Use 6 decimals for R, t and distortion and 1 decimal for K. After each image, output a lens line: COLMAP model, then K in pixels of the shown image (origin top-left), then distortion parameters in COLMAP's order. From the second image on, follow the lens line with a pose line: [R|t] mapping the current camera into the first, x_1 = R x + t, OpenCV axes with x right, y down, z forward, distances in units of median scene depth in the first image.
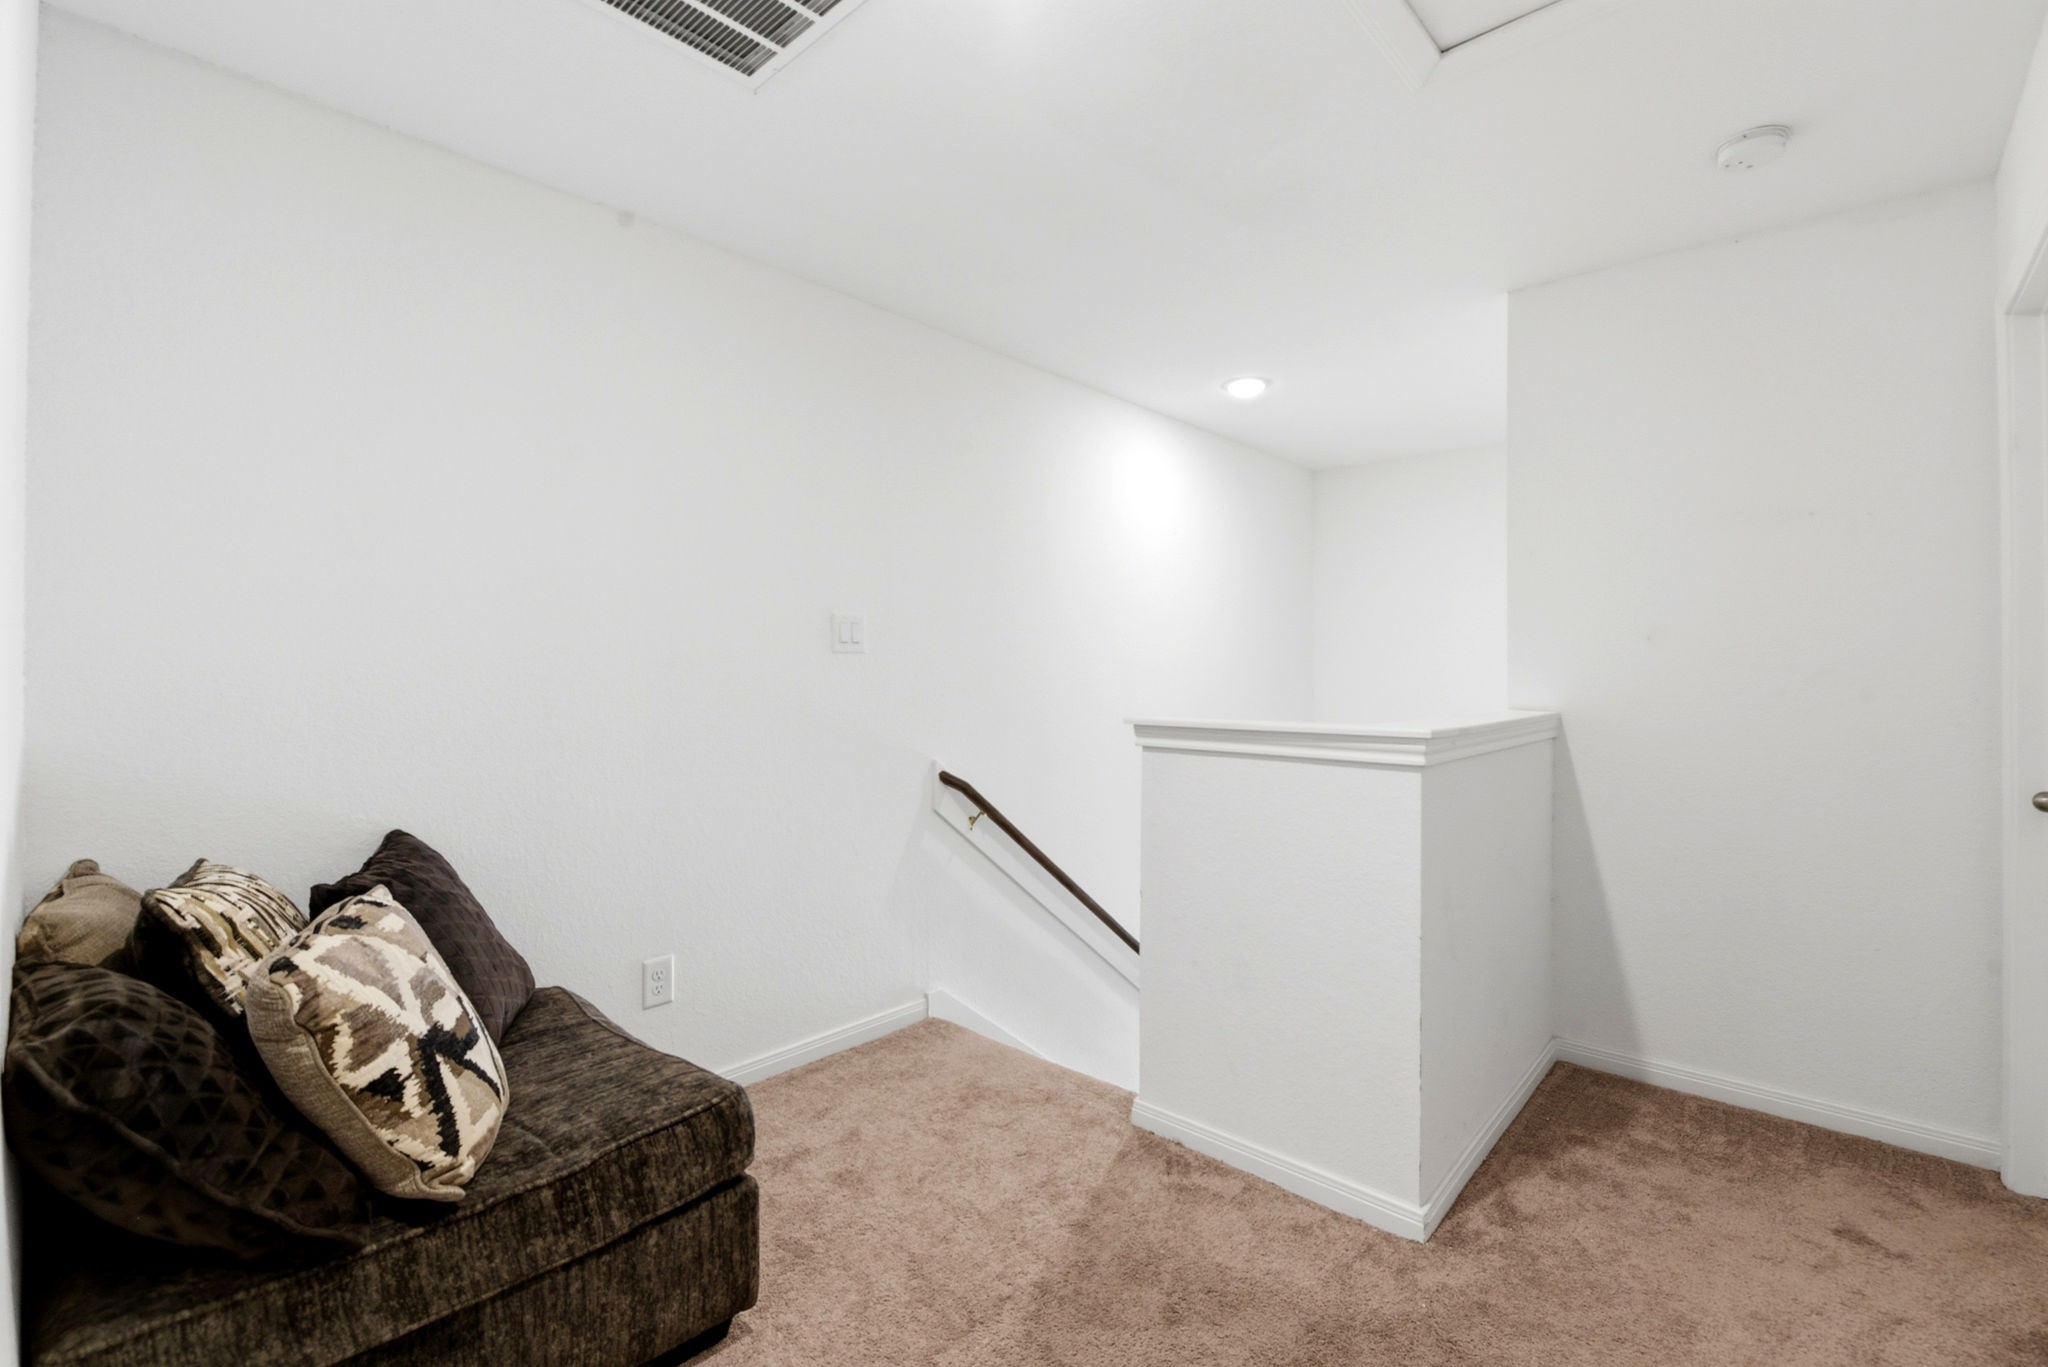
lens RADIAL K [[894.4, 0, 1030.2], [0, 894.4, 684.3], [0, 0, 1]] dist [-0.013638, -0.004620]
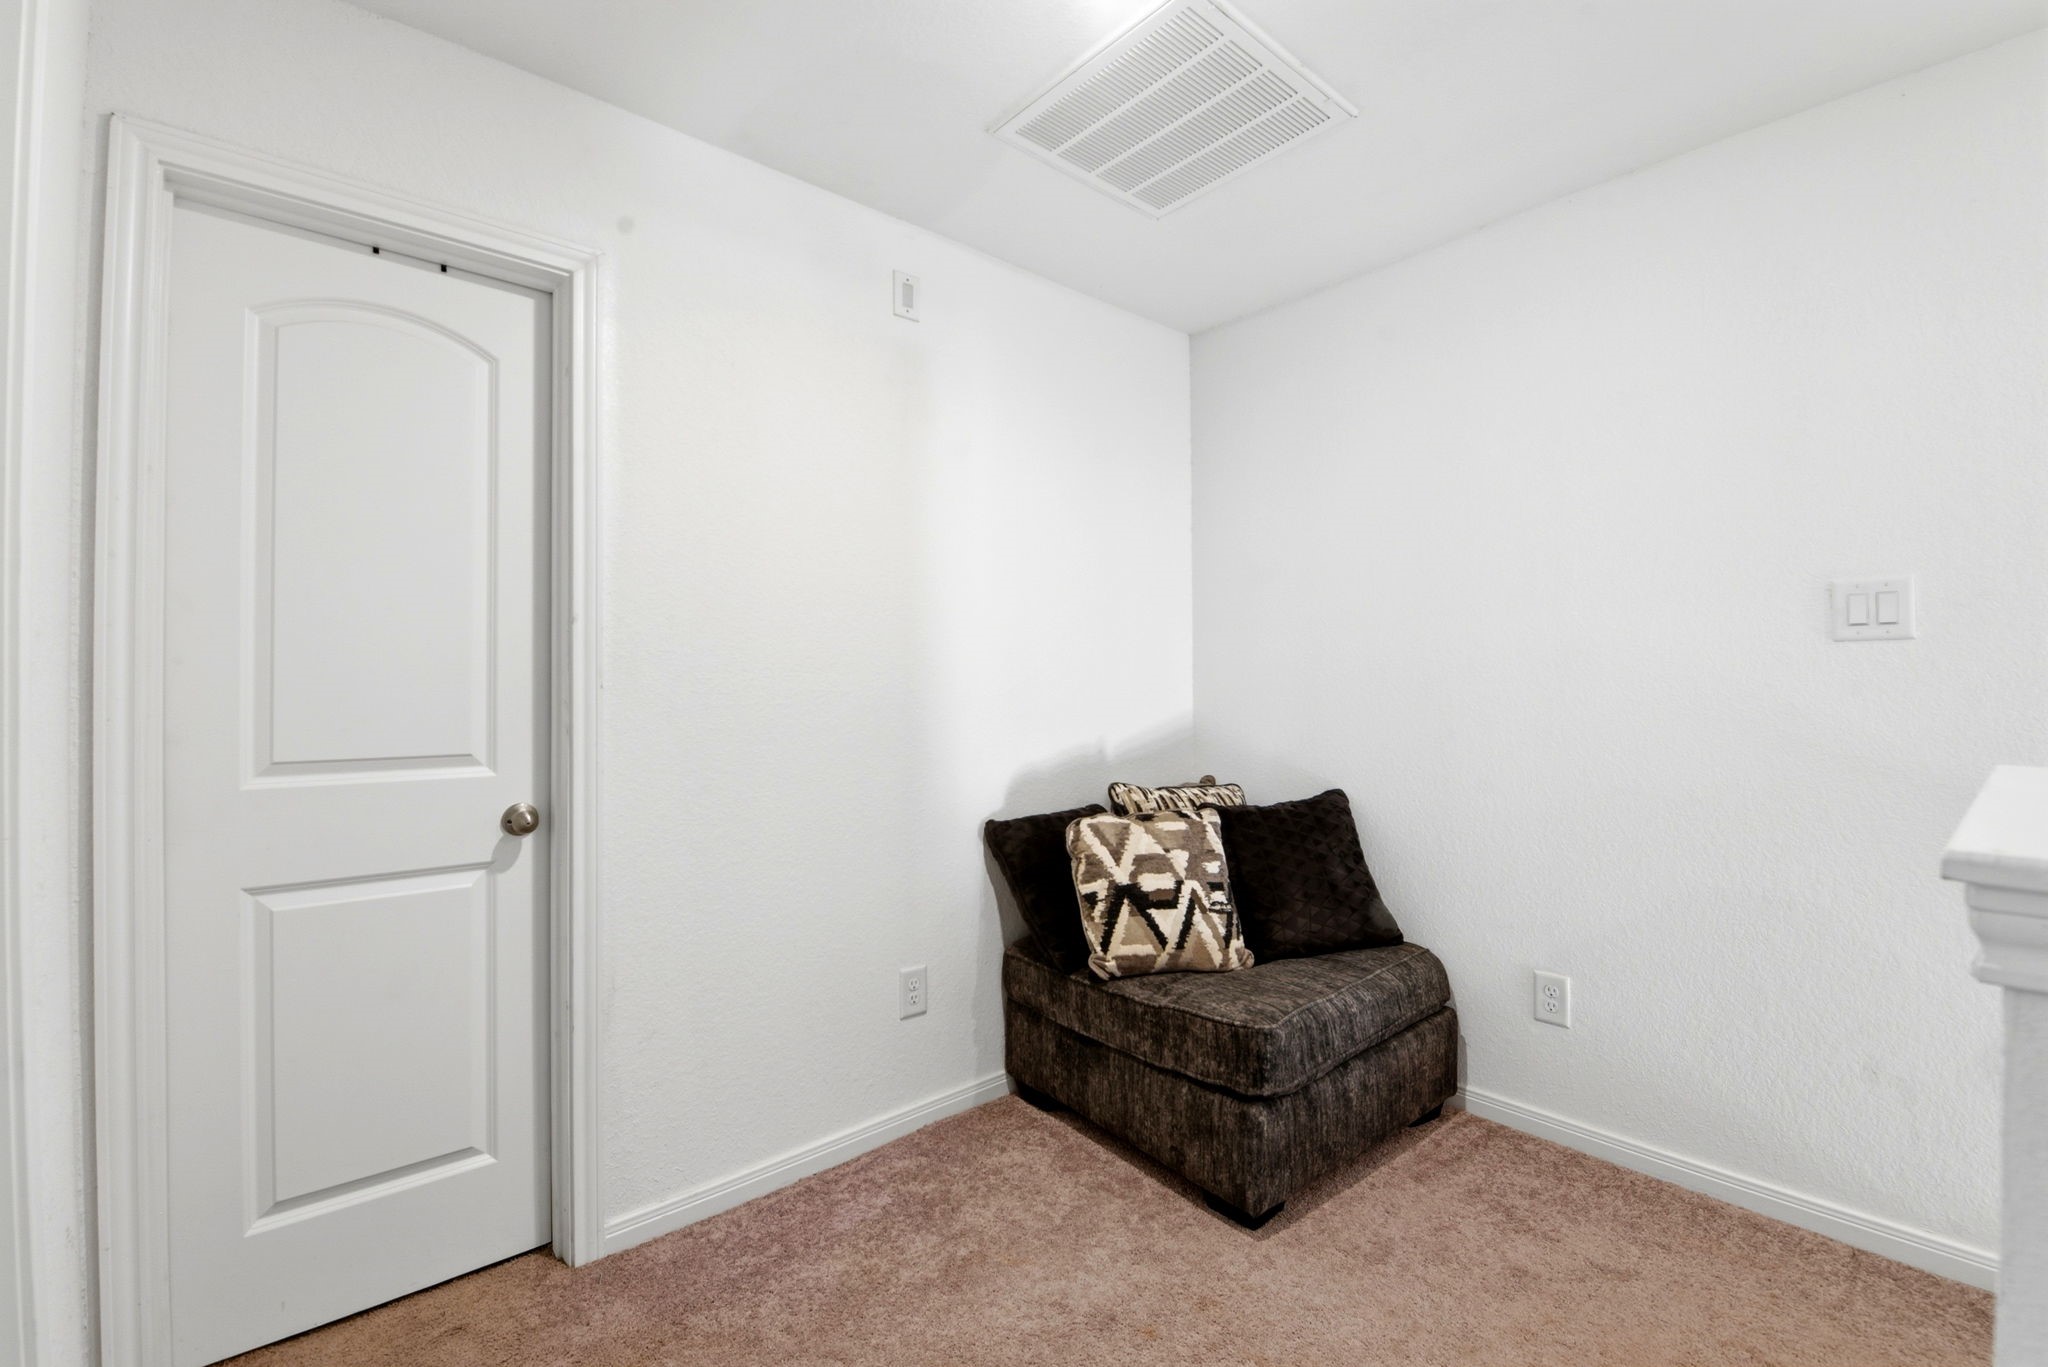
lens RADIAL K [[894.4, 0, 1028.6], [0, 894.4, 676.9], [0, 0, 1]] dist [-0.013638, -0.004620]
pose [[-0.116023, 0.000686, -0.993246, 1.018414], [-0.006372, 0.999979, 0.001435, -0.011571], [0.993226, 0.006496, -0.116016, 0.962004]]
